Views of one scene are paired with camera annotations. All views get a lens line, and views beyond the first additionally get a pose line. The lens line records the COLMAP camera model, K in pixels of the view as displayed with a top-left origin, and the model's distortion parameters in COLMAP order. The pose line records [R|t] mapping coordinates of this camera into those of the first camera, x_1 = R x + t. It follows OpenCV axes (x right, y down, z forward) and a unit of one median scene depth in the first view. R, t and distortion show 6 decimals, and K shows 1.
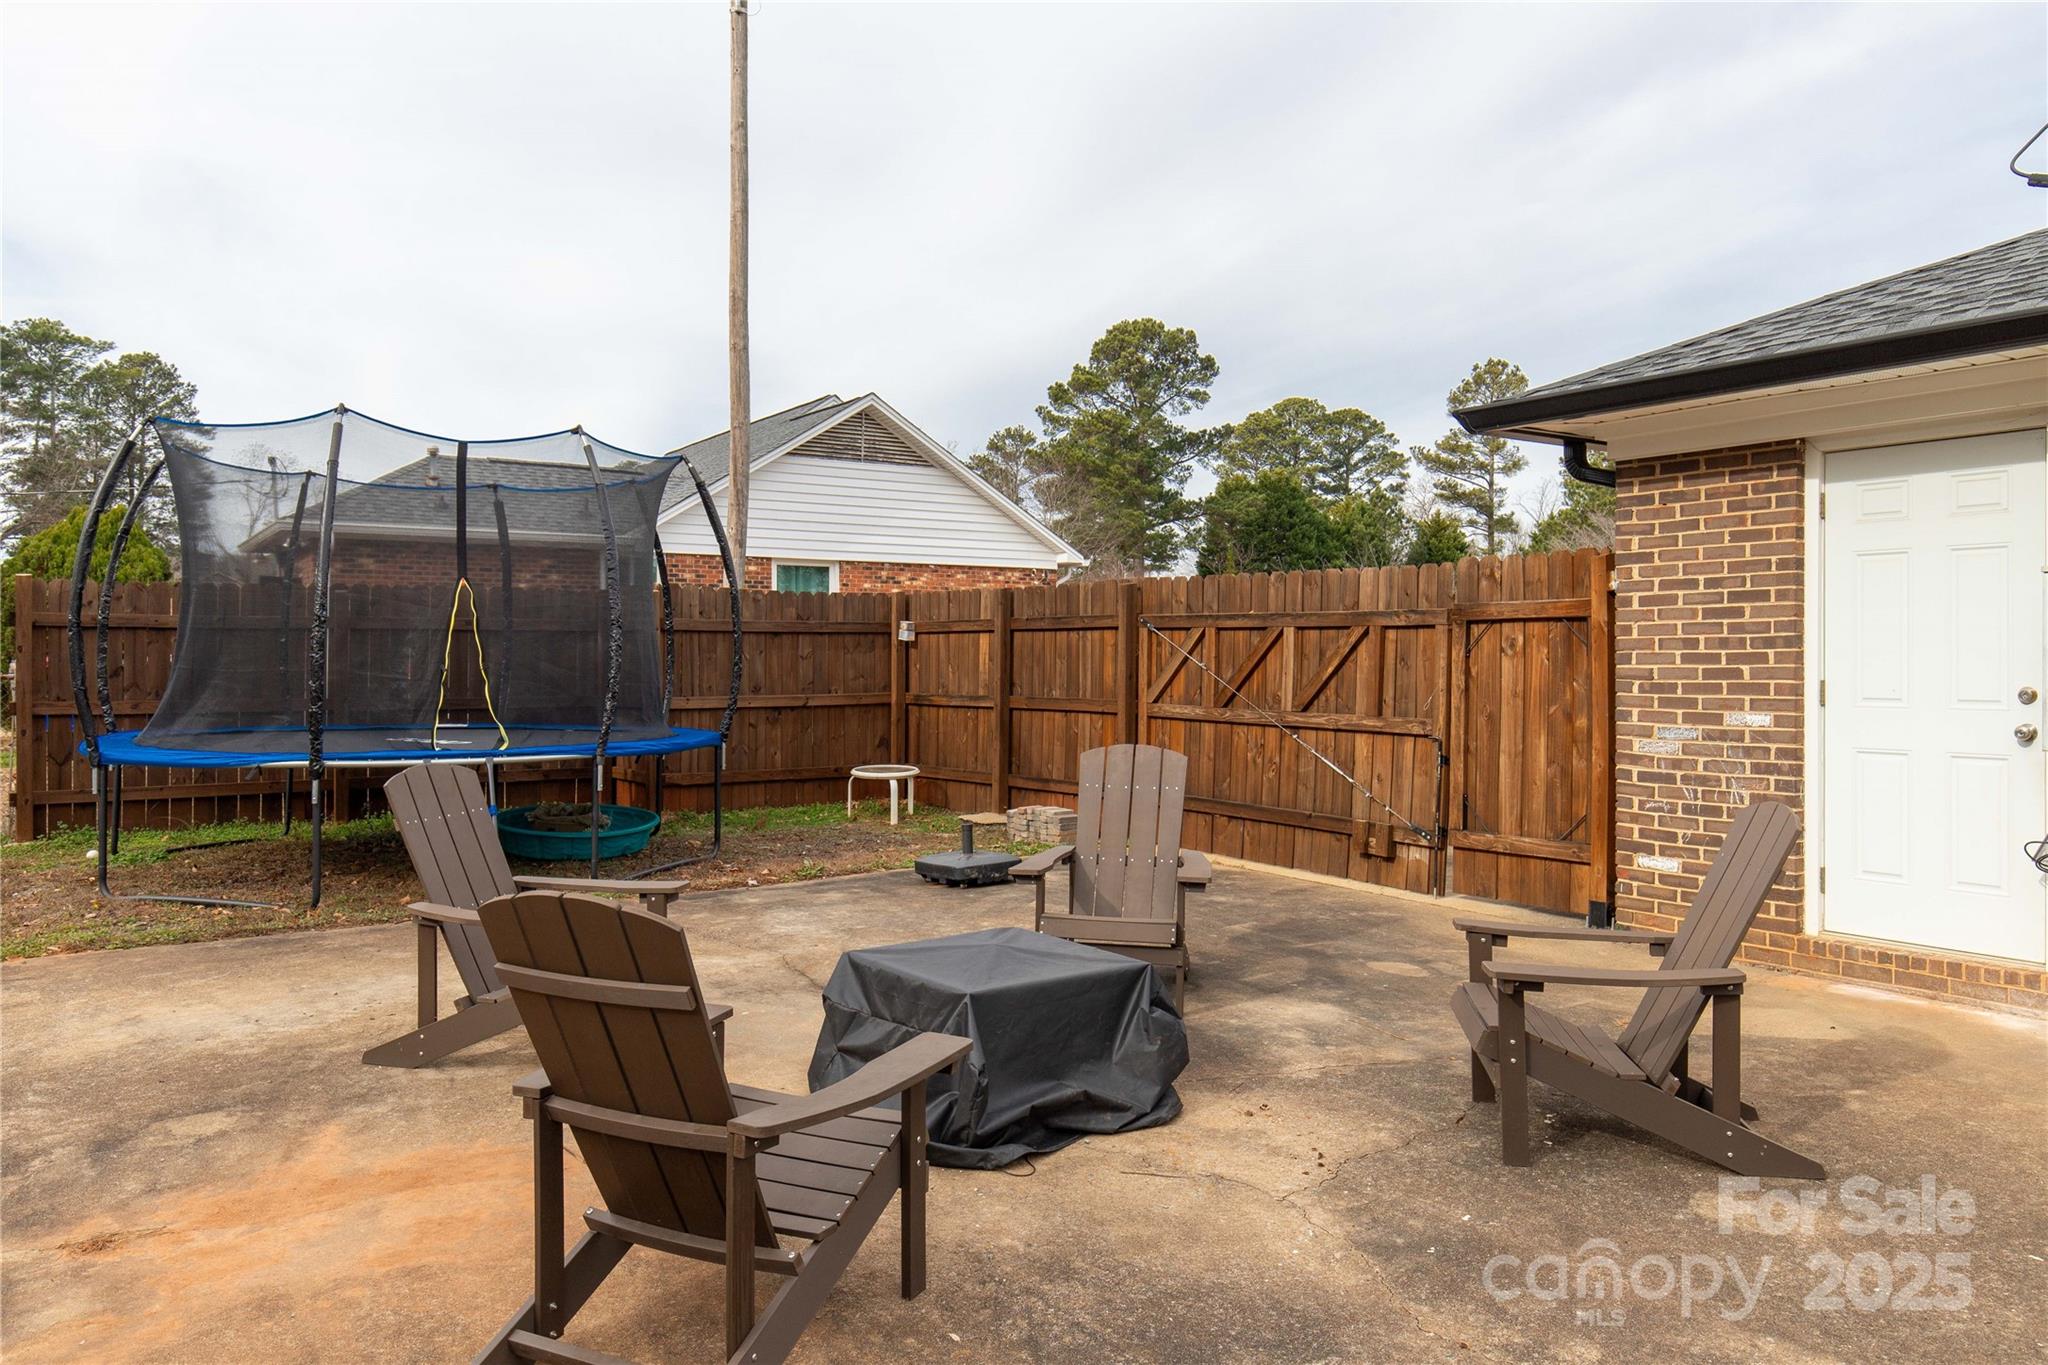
lens RADIAL K [[1413.9, 0, 1024.6], [0, 1413.9, 674.0], [0, 0, 1]] dist [0.000168, 0.000003]
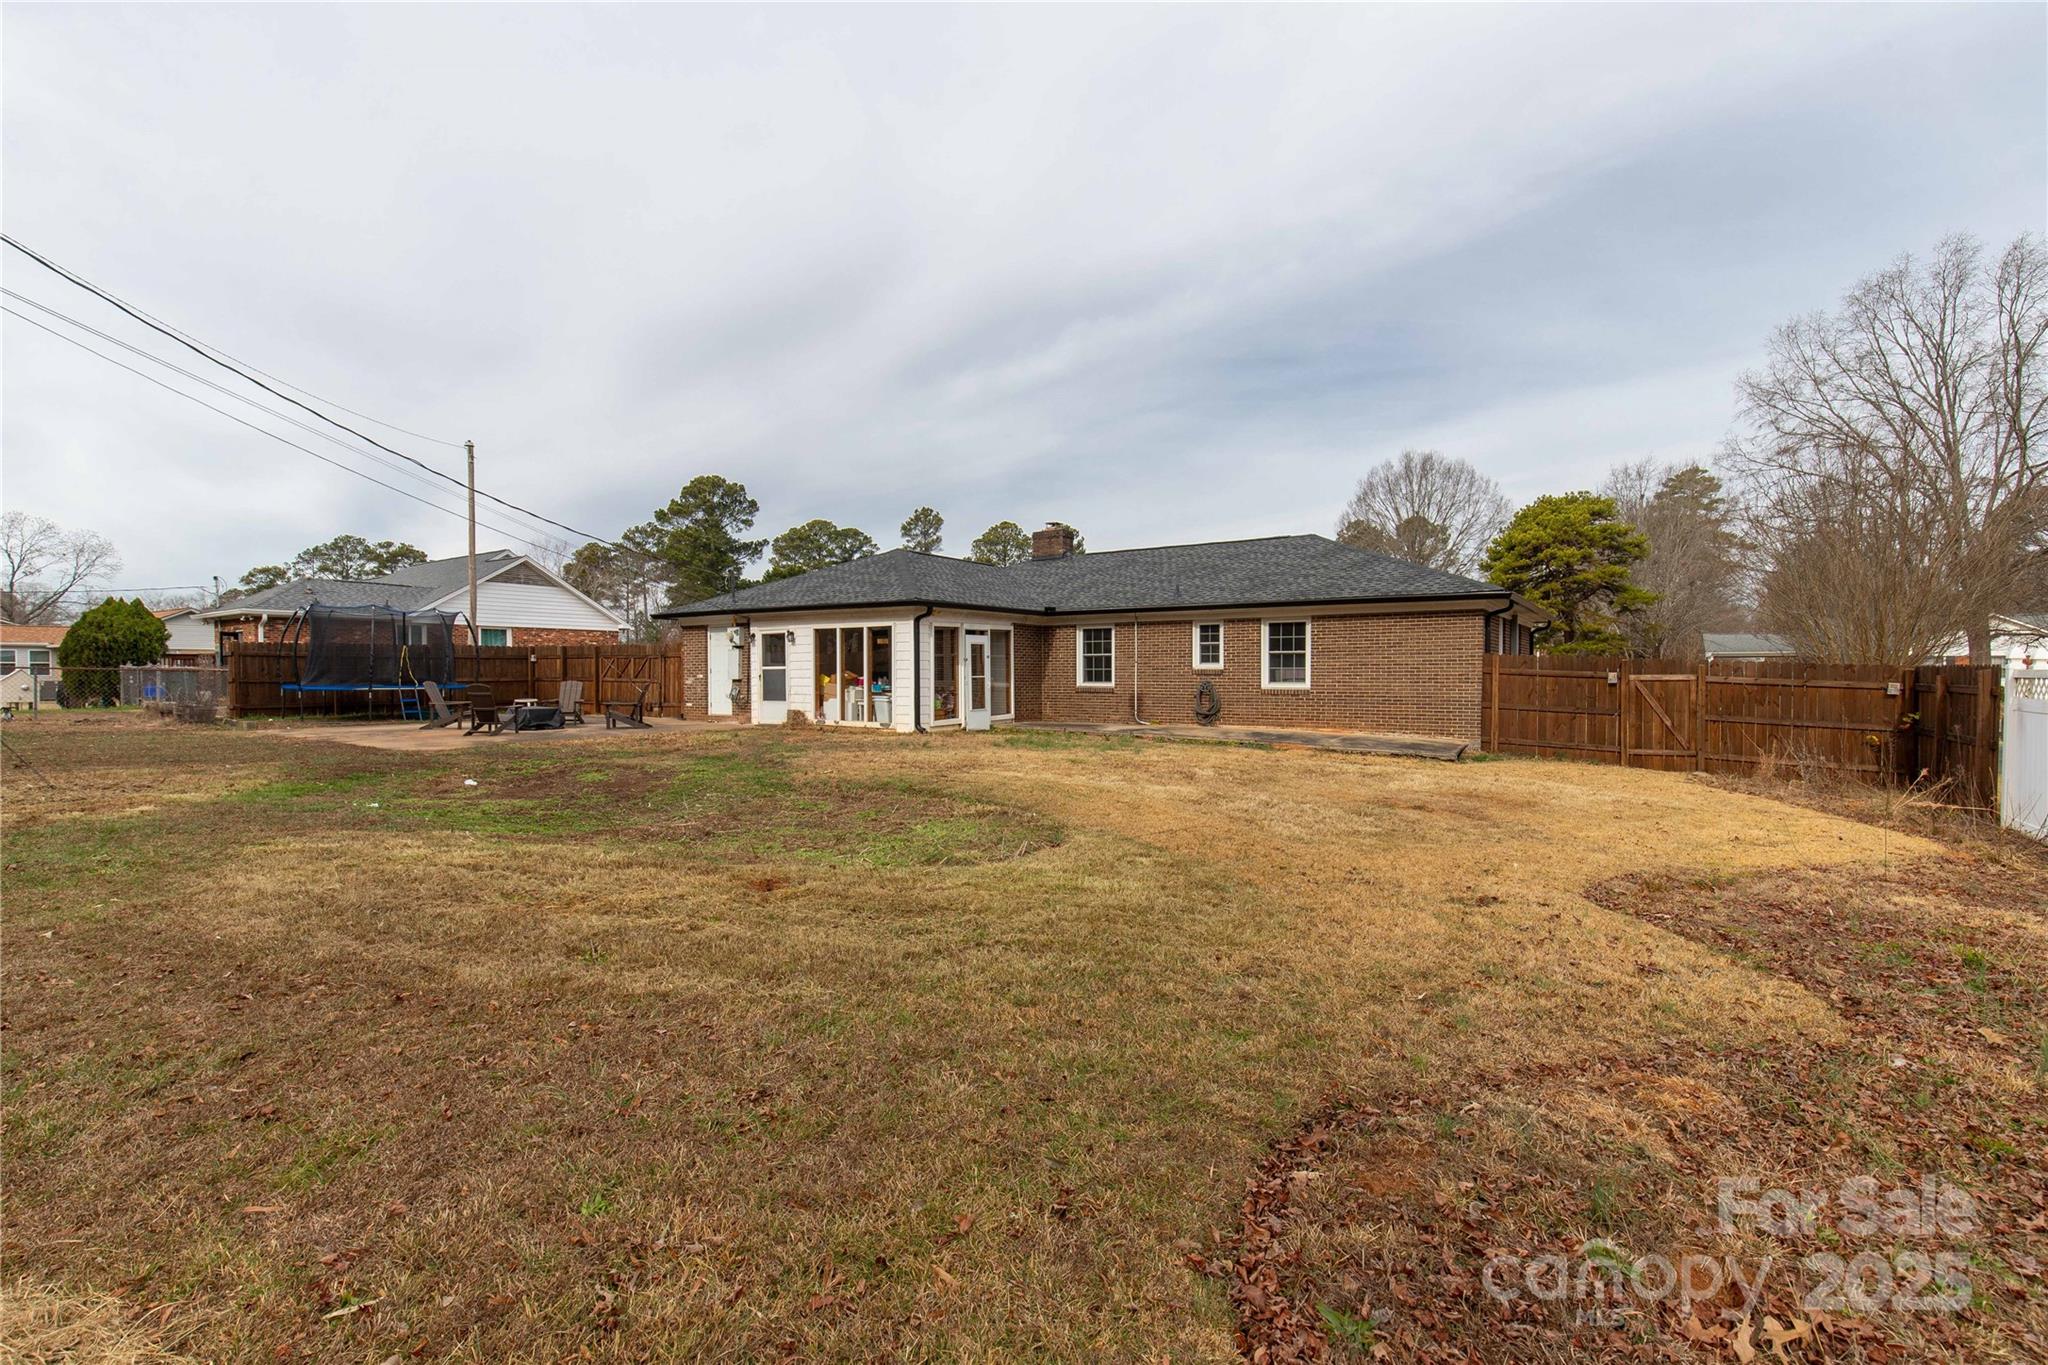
lens RADIAL K [[964.1, 0, 1024.0], [0, 964.1, 682.5], [0, 0, 1]] dist [0.017858, 0.000020]
pose [[0.938254, -0.001643, 0.345942, 0.031223], [0.003346, 0.999985, -0.004324, 0.006032], [-0.345930, 0.005214, 0.938246, -0.226614]]
